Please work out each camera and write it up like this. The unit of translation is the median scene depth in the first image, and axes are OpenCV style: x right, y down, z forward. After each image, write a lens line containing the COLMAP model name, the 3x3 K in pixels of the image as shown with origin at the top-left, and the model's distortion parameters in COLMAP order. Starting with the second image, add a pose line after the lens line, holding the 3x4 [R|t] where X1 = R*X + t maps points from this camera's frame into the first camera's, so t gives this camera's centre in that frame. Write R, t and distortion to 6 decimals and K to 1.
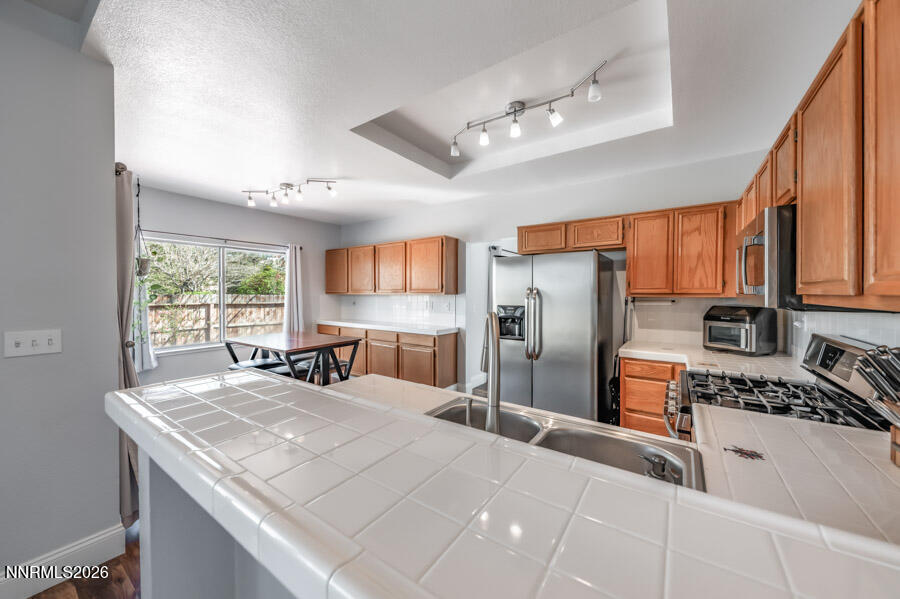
lens RADIAL K [[307.9, 0, 448.3], [0, 307.9, 293.9], [0, 0, 1]] dist [0.000600, 0.000002]
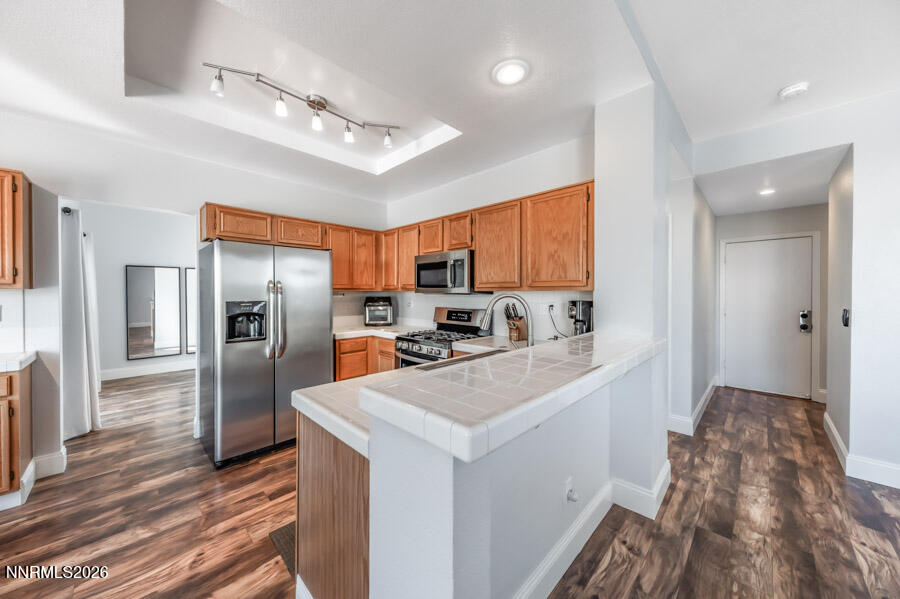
lens RADIAL K [[323.5, 0, 447.7], [0, 323.5, 292.9], [0, 0, 1]] dist [-0.000645, -0.000217]
pose [[0.170805, -0.004117, 0.985296, -0.513256], [0.002808, 0.999989, 0.003692, 0.011951], [-0.985301, 0.002136, 0.170814, 0.273658]]
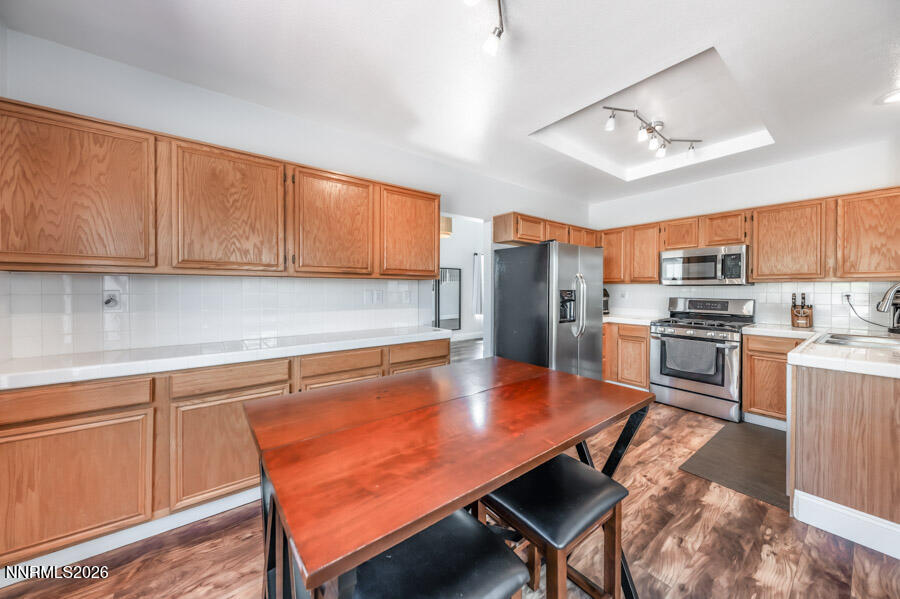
lens RADIAL K [[314.1, 0, 448.6], [0, 314.1, 289.5], [0, 0, 1]] dist [0.000606, -0.000025]
pose [[0.330641, -0.006829, 0.943732, -0.843101], [0.000143, 0.999974, 0.007186, 0.025795], [-0.943757, -0.002241, 0.330634, 0.921002]]
